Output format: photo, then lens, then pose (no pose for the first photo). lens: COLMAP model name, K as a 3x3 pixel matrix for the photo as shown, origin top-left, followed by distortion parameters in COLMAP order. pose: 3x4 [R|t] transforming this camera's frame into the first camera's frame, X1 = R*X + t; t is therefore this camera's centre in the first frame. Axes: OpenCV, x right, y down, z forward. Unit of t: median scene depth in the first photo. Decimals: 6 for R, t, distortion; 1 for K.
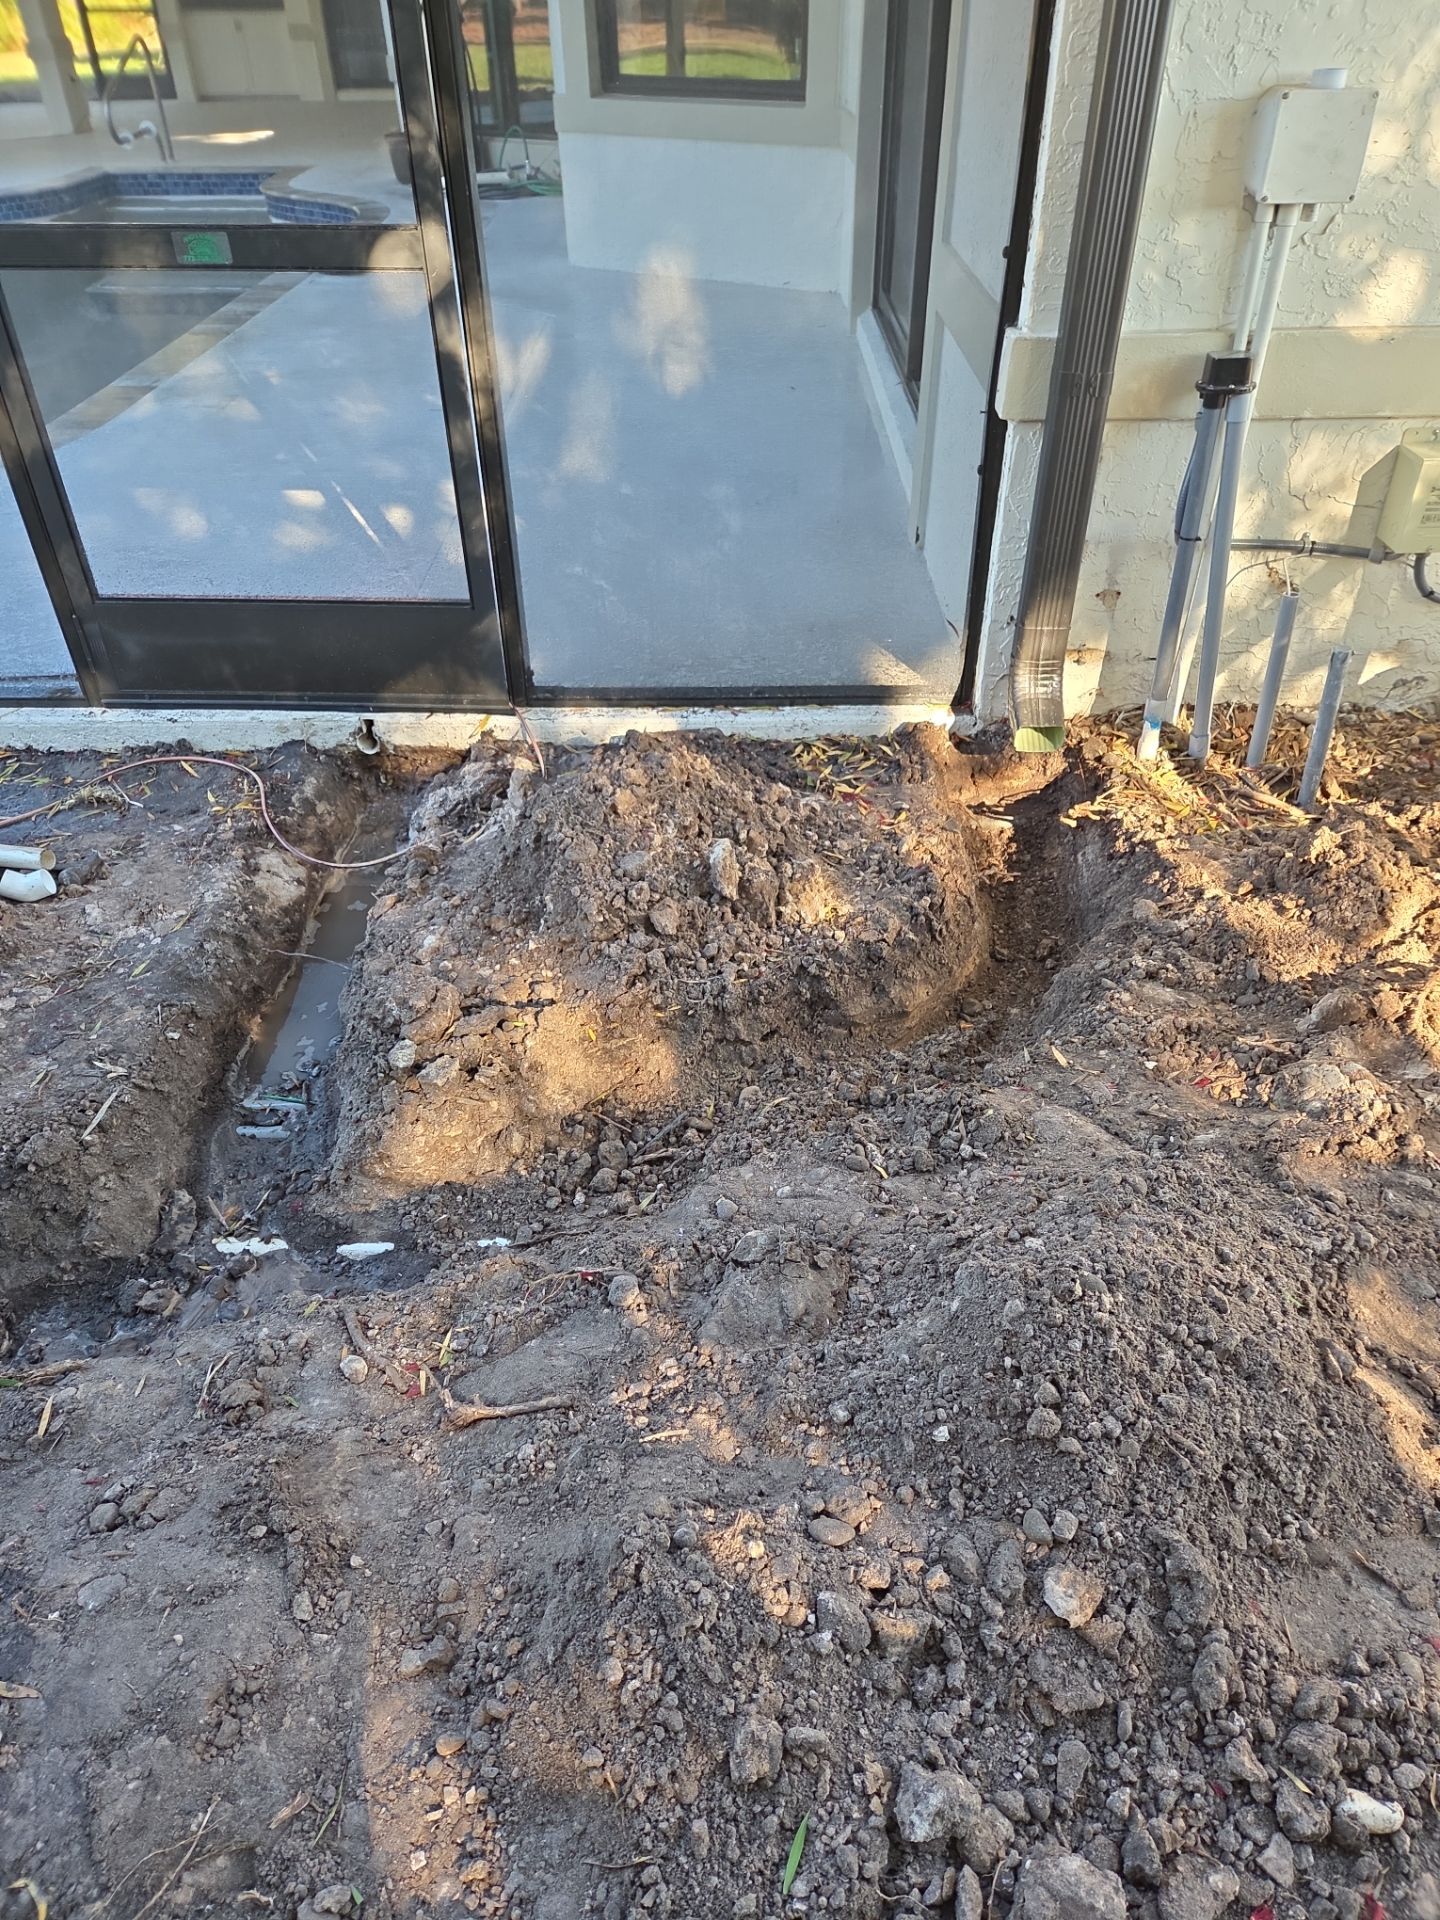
lens RADIAL K [[1259.3, 0, 738.8], [0, 1259.3, 942.6], [0, 0, 1]] dist [0.065832, -0.057982]
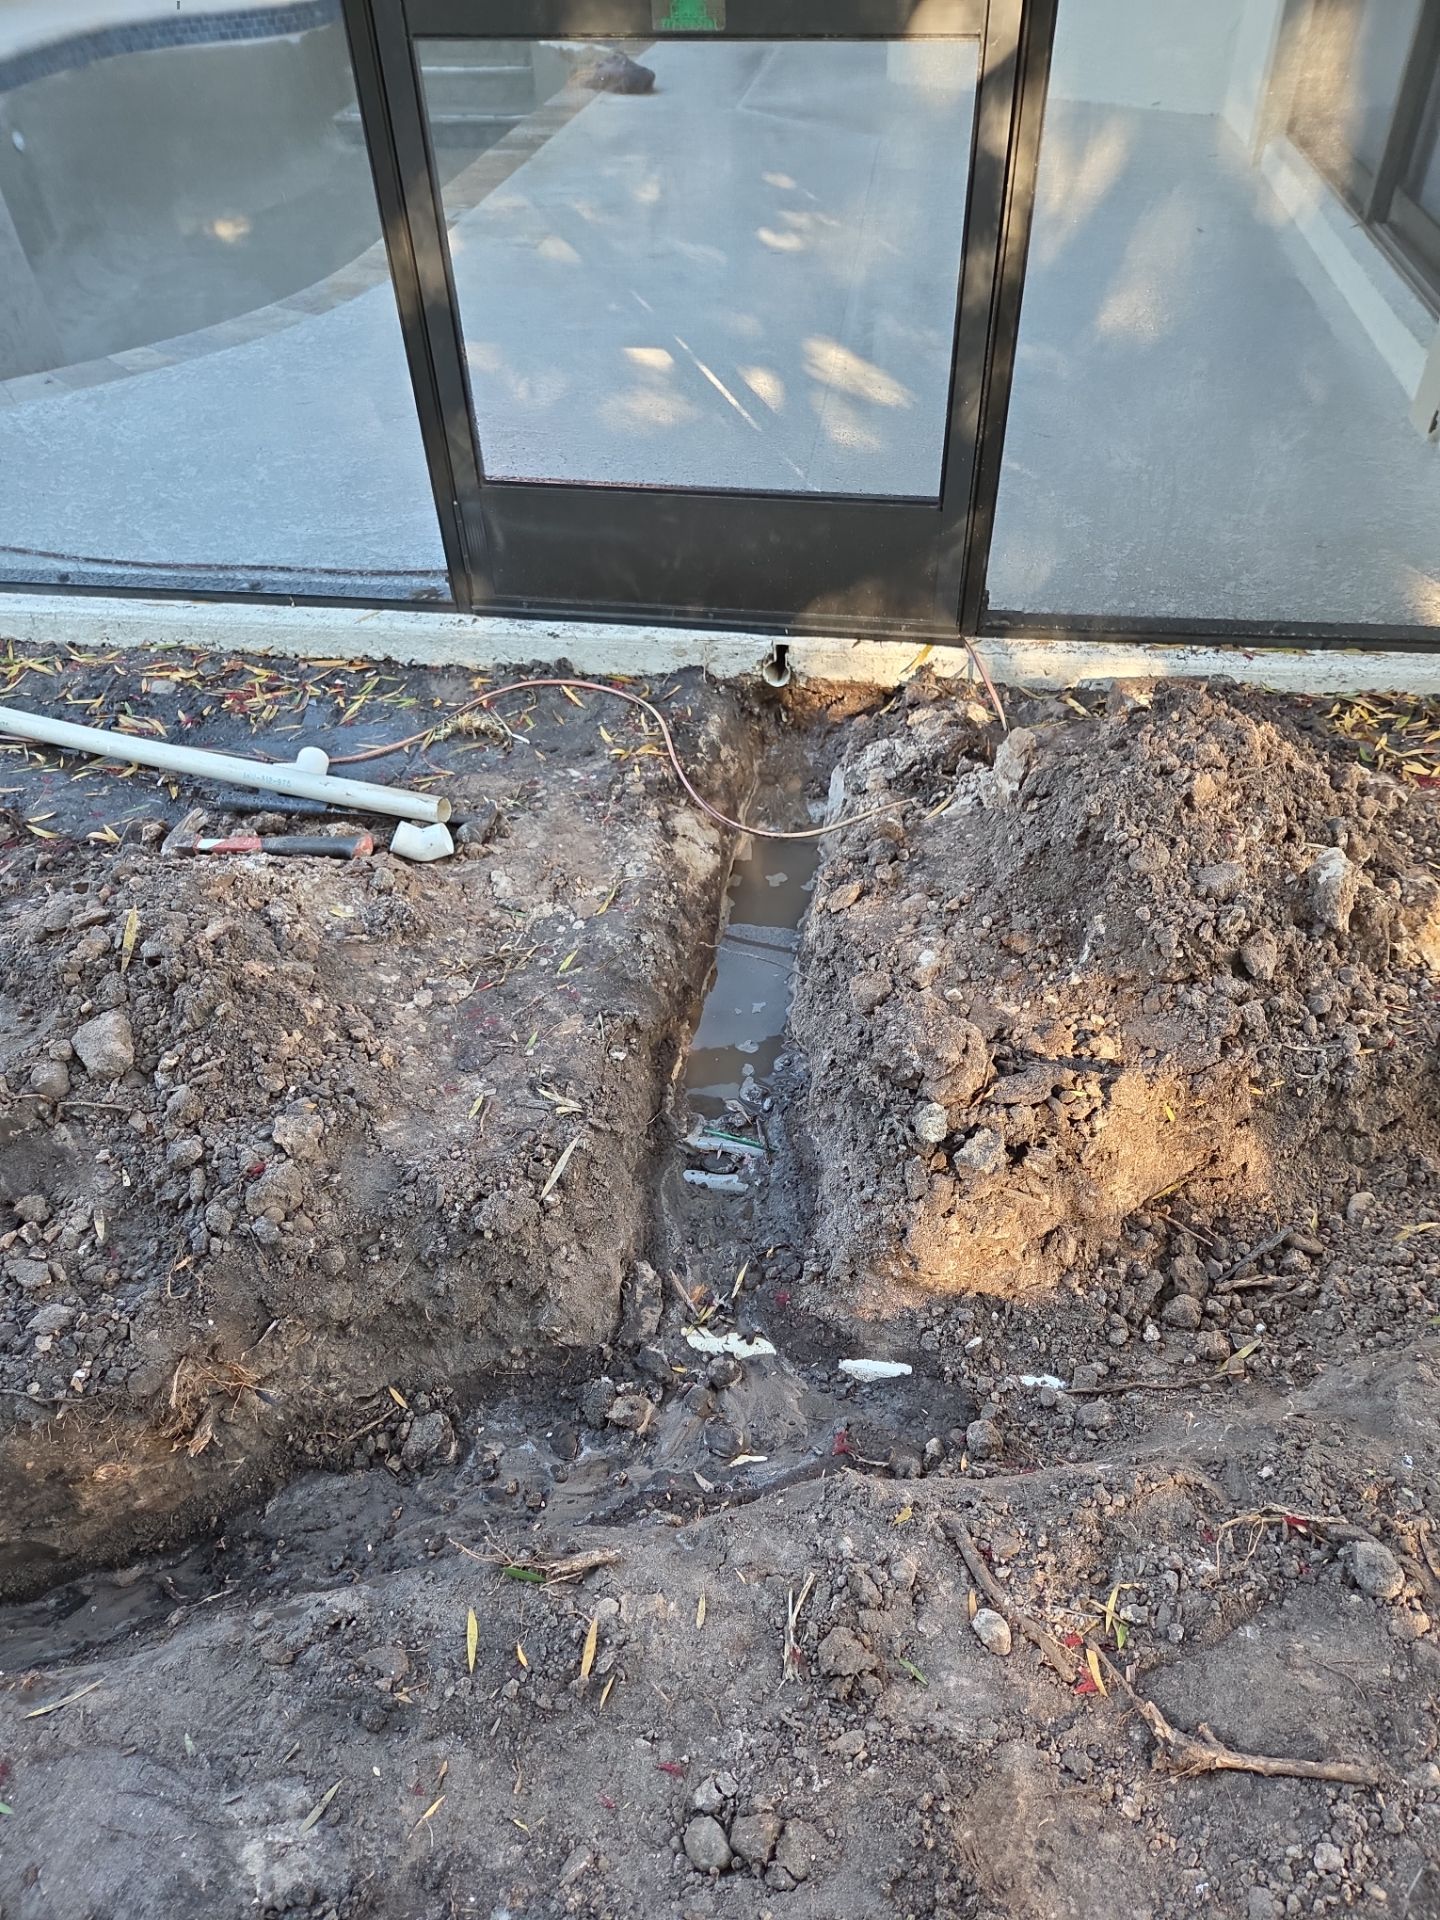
lens RADIAL K [[1259.3, 0, 730.0], [0, 1259.3, 970.8], [0, 0, 1]] dist [0.065832, -0.057982]
pose [[0.989790, 0.081409, -0.117001, -0.279979], [-0.068399, 0.991440, 0.111211, -0.073083], [0.125053, -0.102073, 0.986885, 0.221216]]
